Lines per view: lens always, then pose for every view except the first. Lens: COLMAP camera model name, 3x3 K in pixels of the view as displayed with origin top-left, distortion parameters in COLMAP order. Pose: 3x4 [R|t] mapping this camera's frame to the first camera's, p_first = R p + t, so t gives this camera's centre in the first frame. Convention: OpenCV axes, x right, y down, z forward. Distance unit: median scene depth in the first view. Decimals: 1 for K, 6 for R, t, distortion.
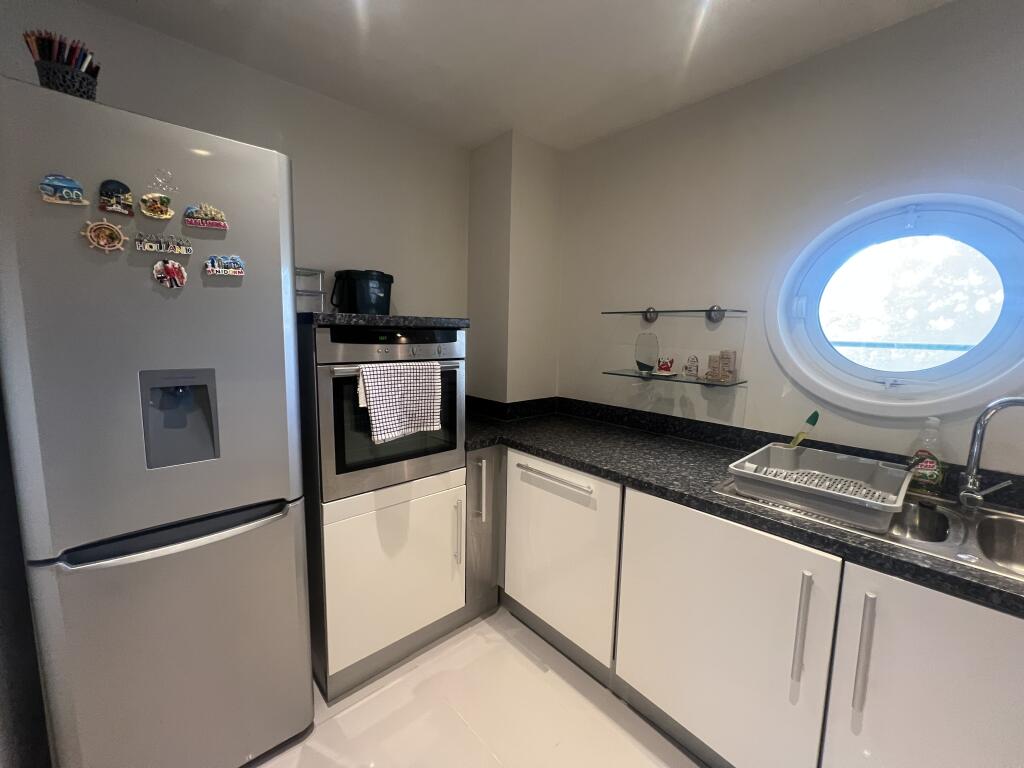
lens RADIAL K [[410.7, 0, 505.2], [0, 410.7, 382.0], [0, 0, 1]] dist [-0.002464, -0.000181]
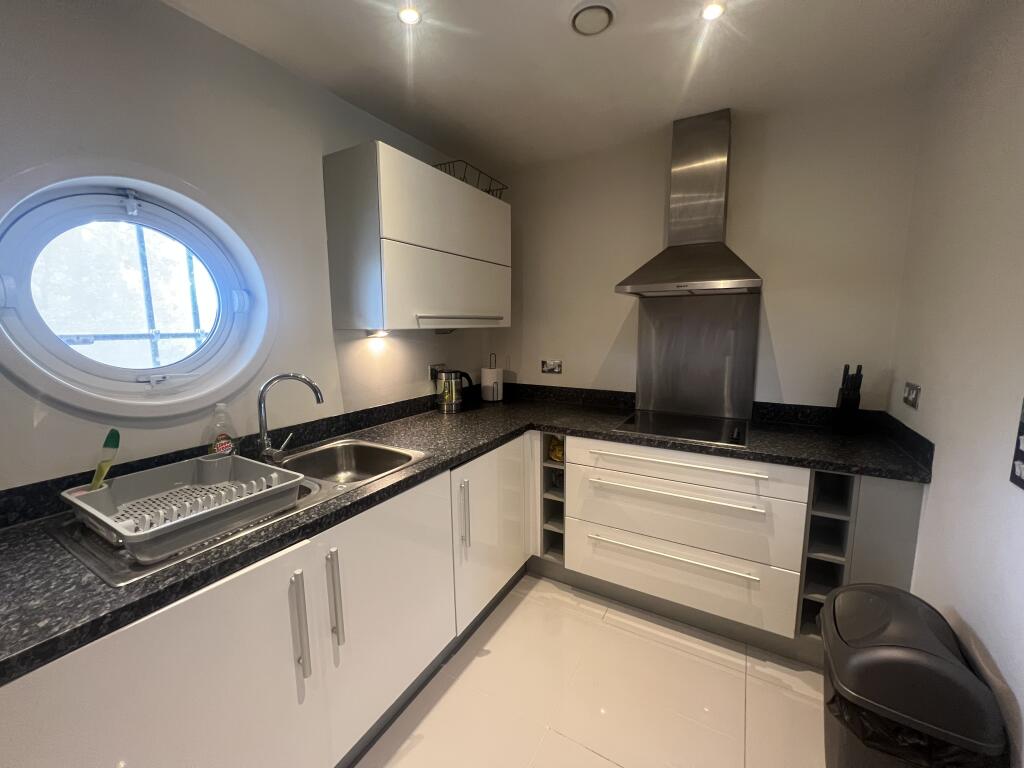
lens RADIAL K [[410.7, 0, 505.4], [0, 410.7, 379.4], [0, 0, 1]] dist [-0.002464, -0.000181]
pose [[-0.287240, -0.143378, 0.947067, -0.204691], [0.130251, 0.973703, 0.186915, -0.078386], [-0.948962, 0.177046, -0.261011, 0.533698]]
